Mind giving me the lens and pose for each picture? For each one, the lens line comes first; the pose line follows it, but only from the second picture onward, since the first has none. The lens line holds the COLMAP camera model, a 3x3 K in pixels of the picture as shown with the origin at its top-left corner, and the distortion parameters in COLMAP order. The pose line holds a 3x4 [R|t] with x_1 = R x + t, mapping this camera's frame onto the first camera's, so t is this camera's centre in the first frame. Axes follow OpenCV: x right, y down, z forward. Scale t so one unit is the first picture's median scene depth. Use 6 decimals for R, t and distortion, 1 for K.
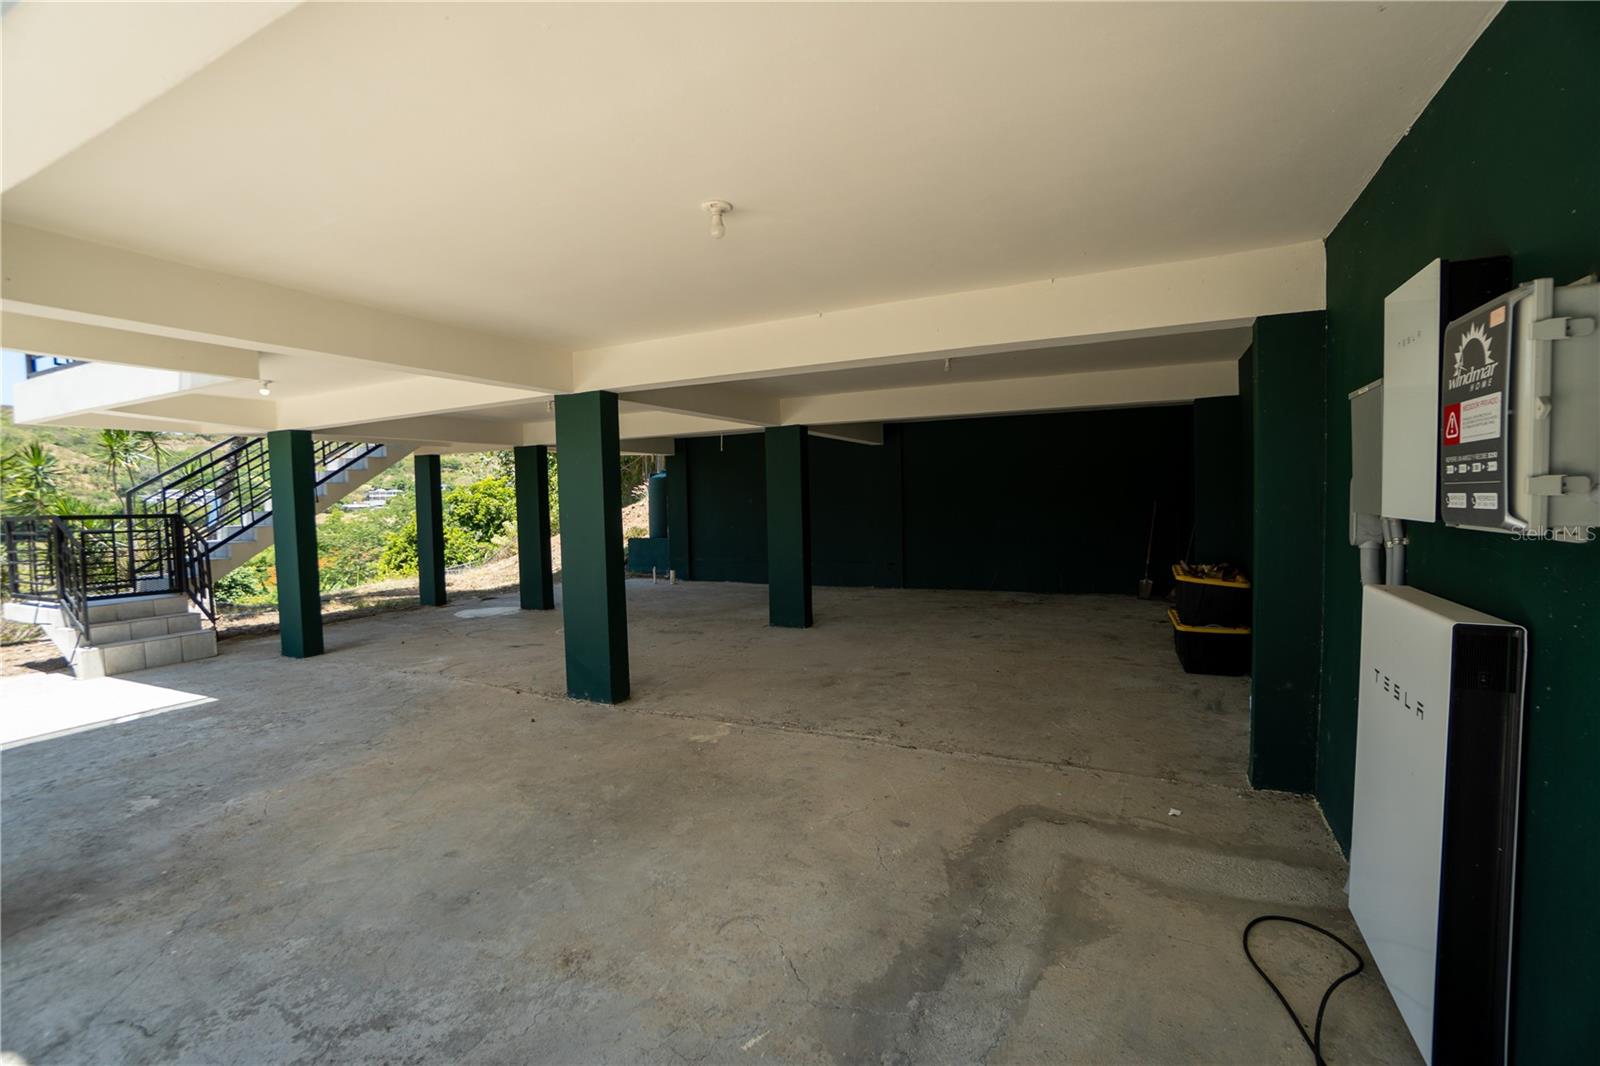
lens RADIAL K [[703.6, 0, 800.0], [0, 703.6, 533.0], [0, 0, 1]] dist [-0.066696, 0.023322]
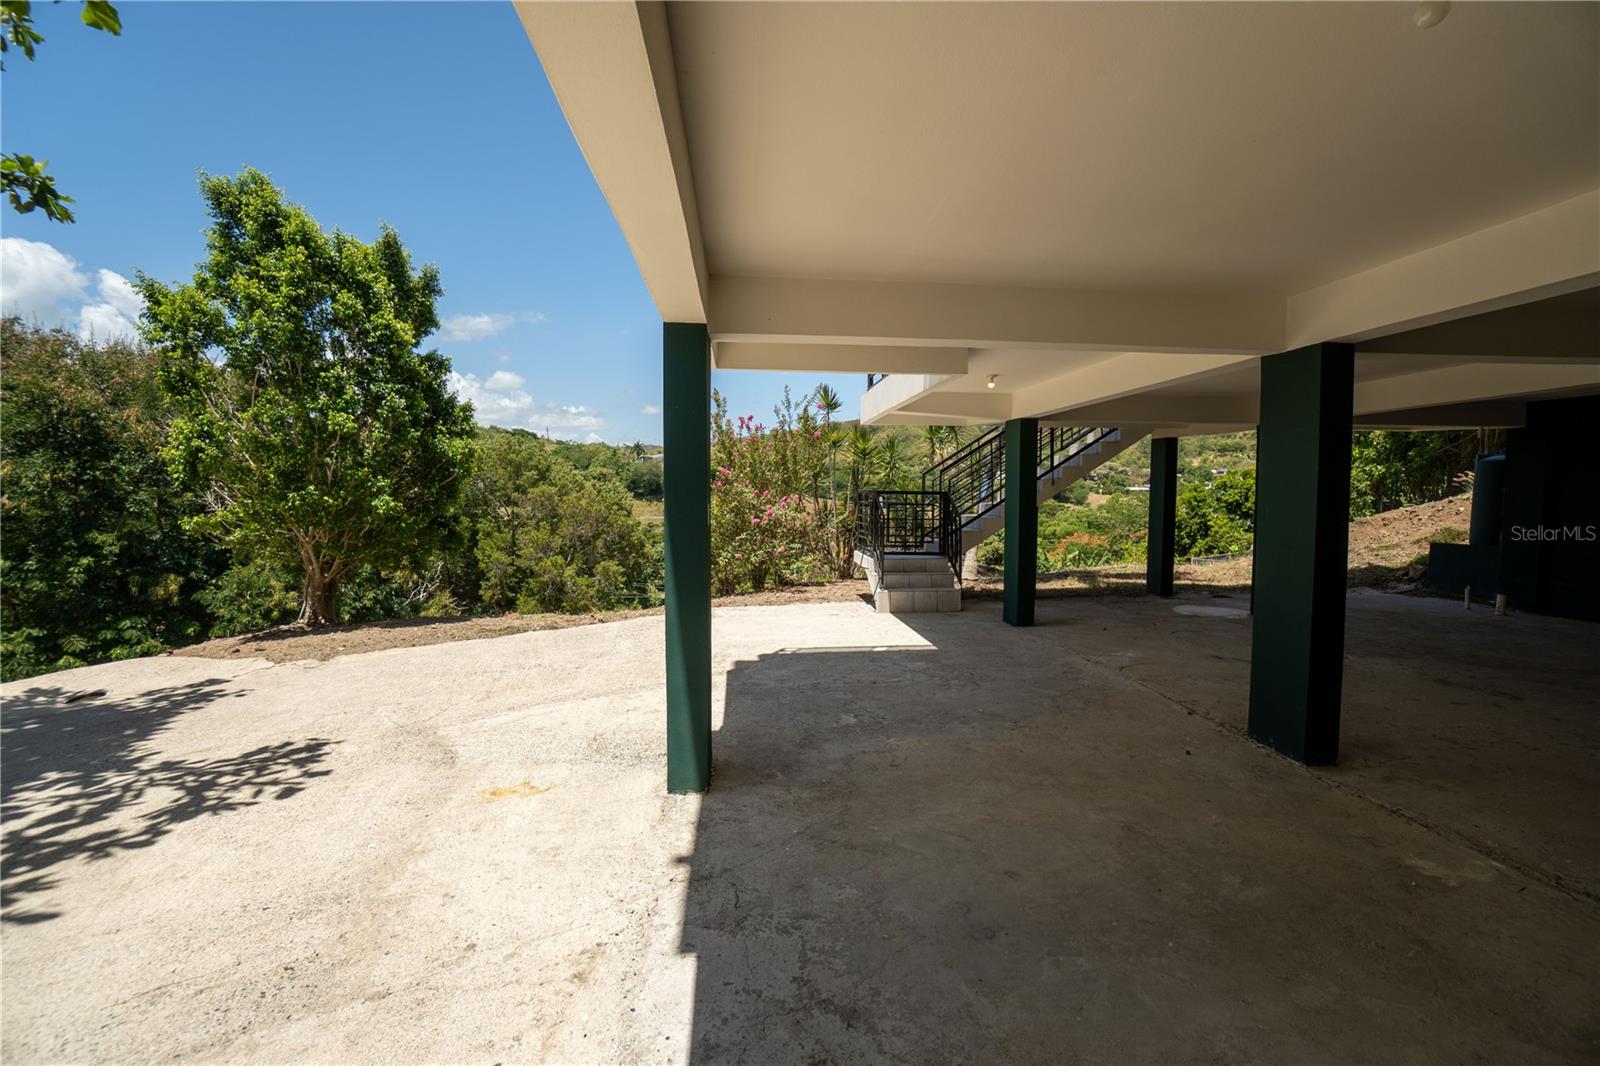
lens RADIAL K [[703.6, 0, 800.0], [0, 703.6, 533.0], [0, 0, 1]] dist [-0.066696, 0.023322]
pose [[0.514505, 0.075571, -0.854151, 0.045281], [-0.056113, 0.996941, 0.054405, -0.008976], [0.855649, 0.019937, 0.517172, 0.126684]]
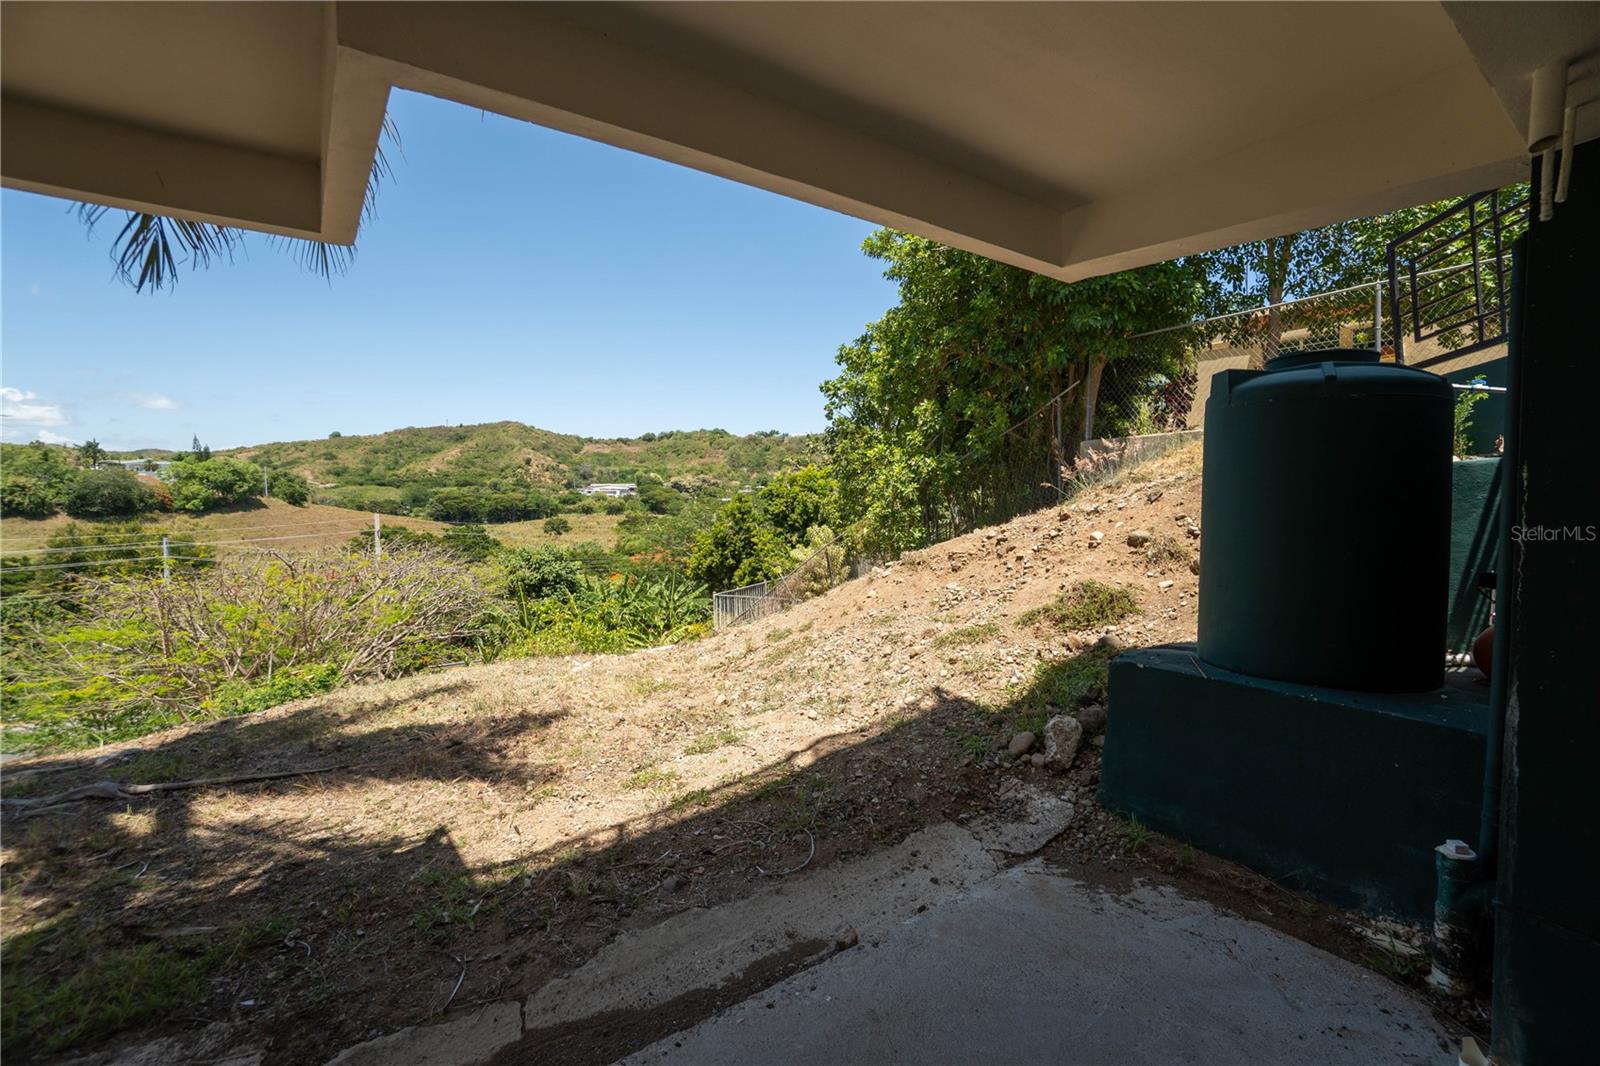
lens RADIAL K [[703.6, 0, 800.0], [0, 703.6, 533.0], [0, 0, 1]] dist [-0.066696, 0.023322]
pose [[0.886718, 0.037026, -0.460826, -0.429063], [-0.036130, 0.999289, 0.010768, -0.062736], [0.460897, 0.007102, 0.887425, 1.426568]]
